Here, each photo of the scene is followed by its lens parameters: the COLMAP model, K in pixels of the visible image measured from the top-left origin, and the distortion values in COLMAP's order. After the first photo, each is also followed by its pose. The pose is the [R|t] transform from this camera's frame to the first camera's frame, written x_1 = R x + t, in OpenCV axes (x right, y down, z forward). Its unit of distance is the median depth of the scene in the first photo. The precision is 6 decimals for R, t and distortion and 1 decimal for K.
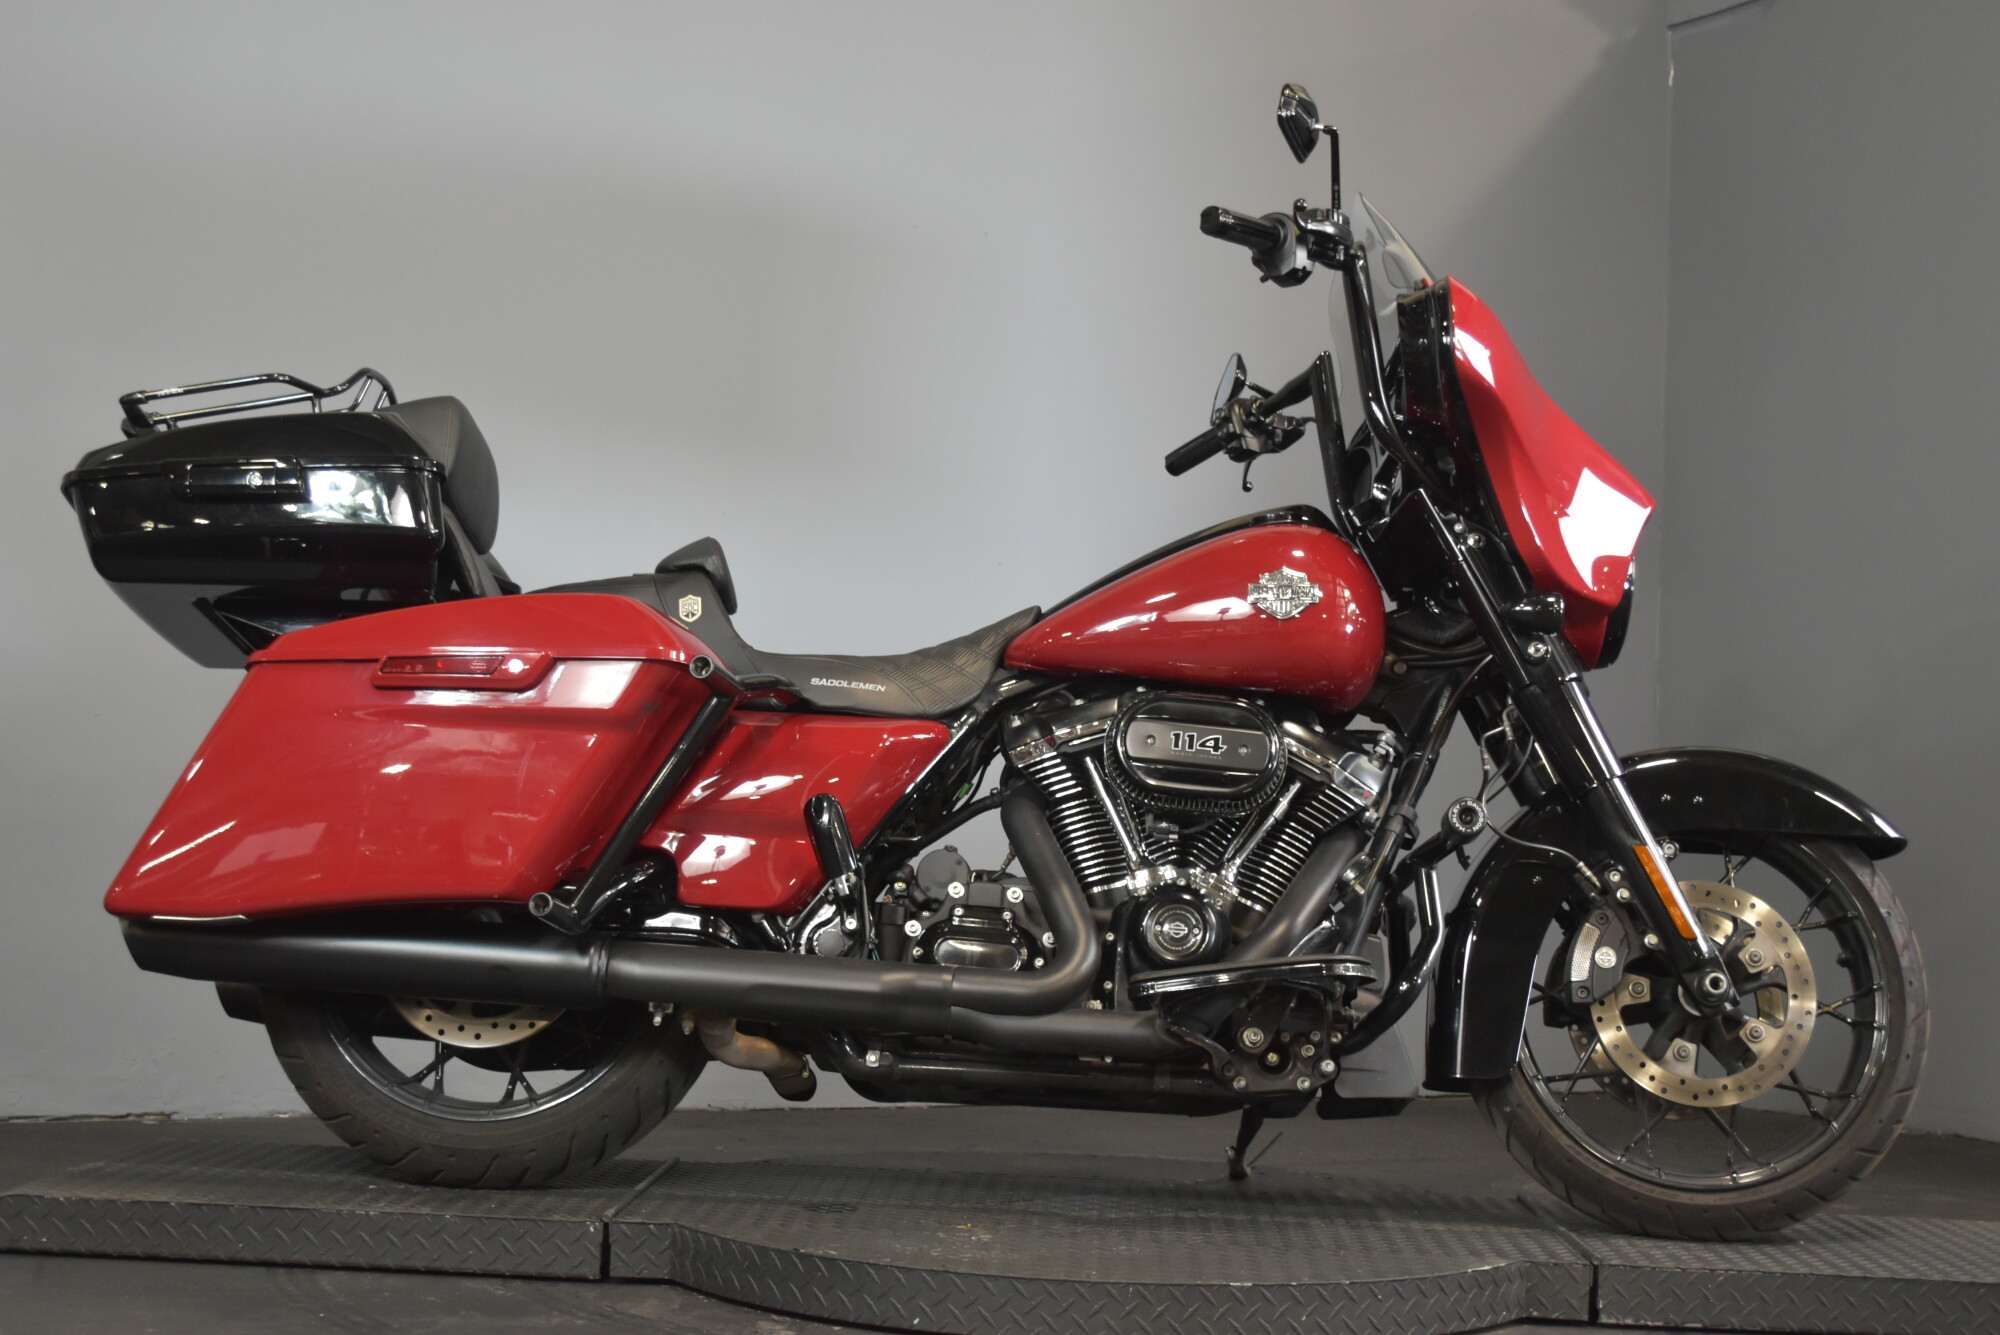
lens RADIAL K [[2849.6, 0, 998.2], [0, 2849.6, 679.4], [0, 0, 1]] dist [-0.011084, 0.000000]
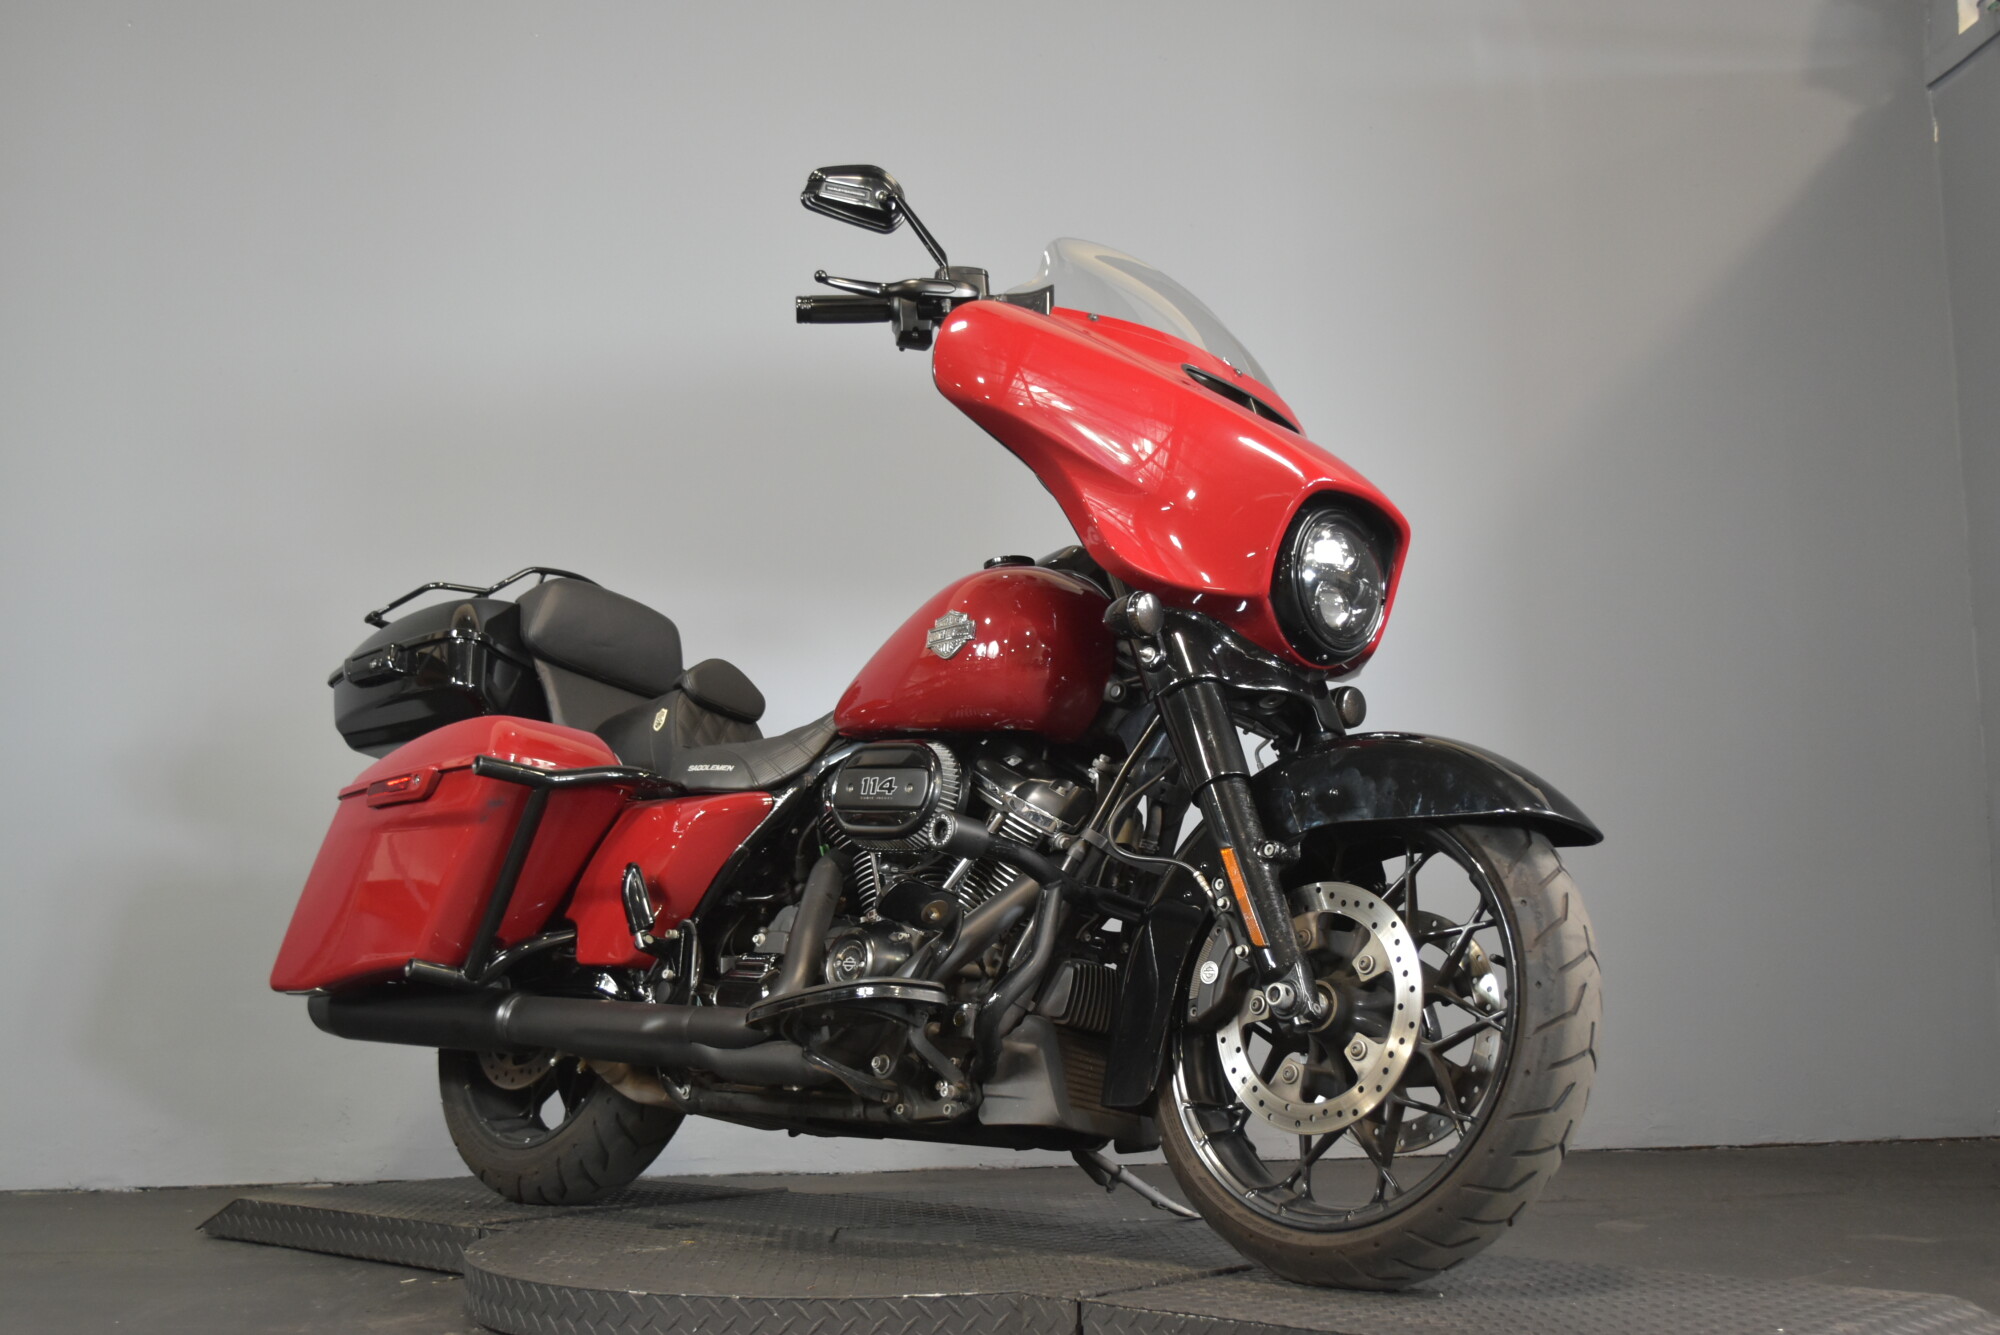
lens RADIAL K [[2332.9, 0, 983.9], [0, 2332.9, 623.8], [0, 0, 1]] dist [-0.022690, 0.000000]
pose [[0.725173, -0.149997, -0.672030, 0.684833], [0.079383, 0.987689, -0.134792, 0.082005], [0.683975, 0.044399, 0.728153, 0.390151]]
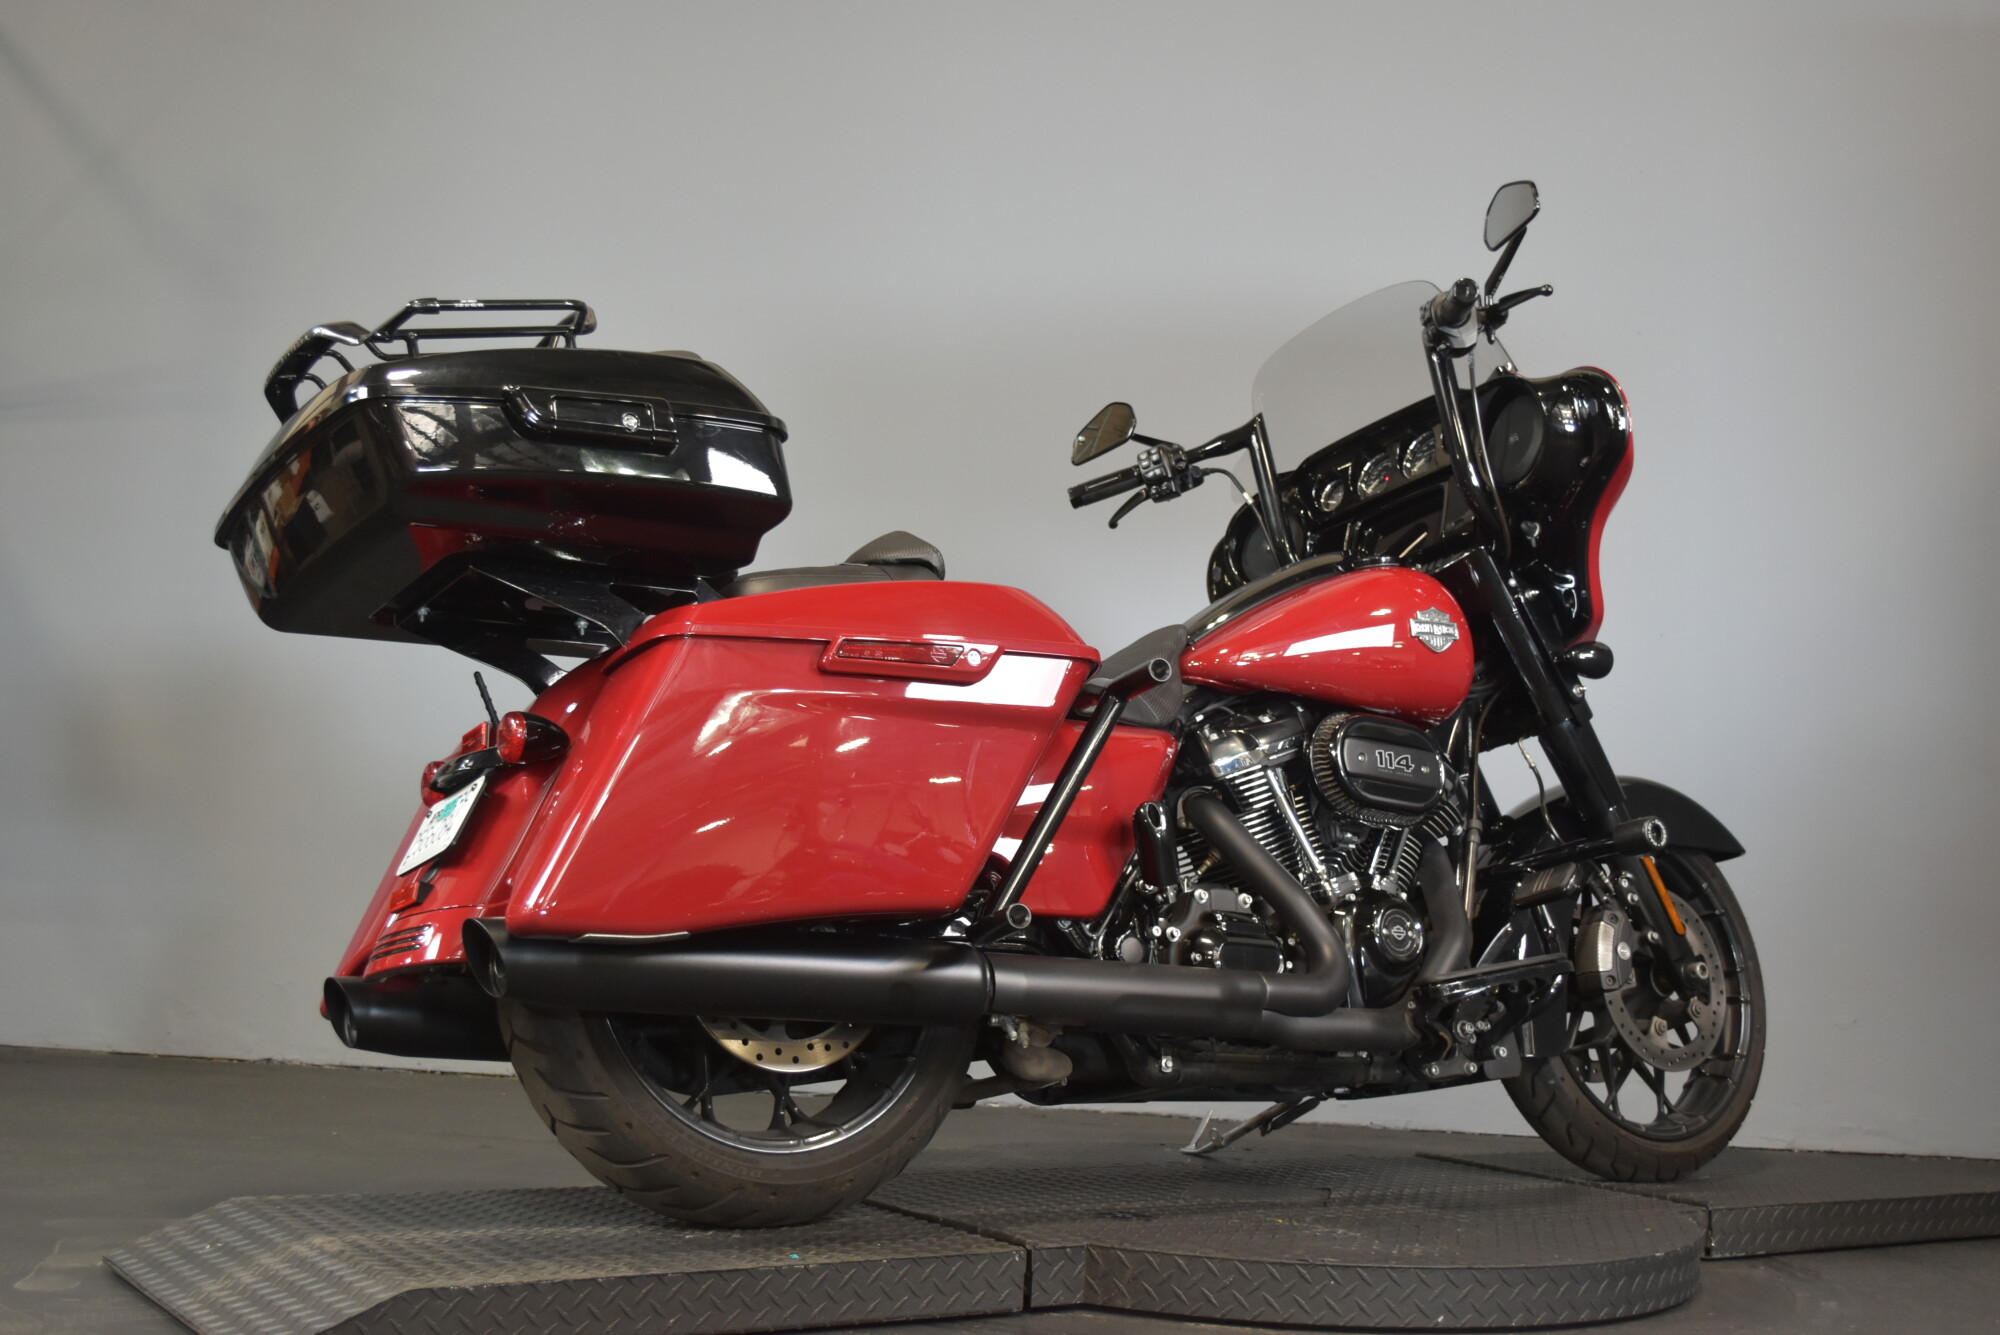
lens RADIAL K [[2350.8, 0, 1013.9], [0, 2350.8, 684.3], [0, 0, 1]] dist [0.004661, 0.000000]
pose [[0.804838, 0.049173, 0.591454, -0.580310], [-0.042196, 0.998781, -0.025618, 0.021956], [-0.591992, -0.004339, 0.805932, 0.354894]]
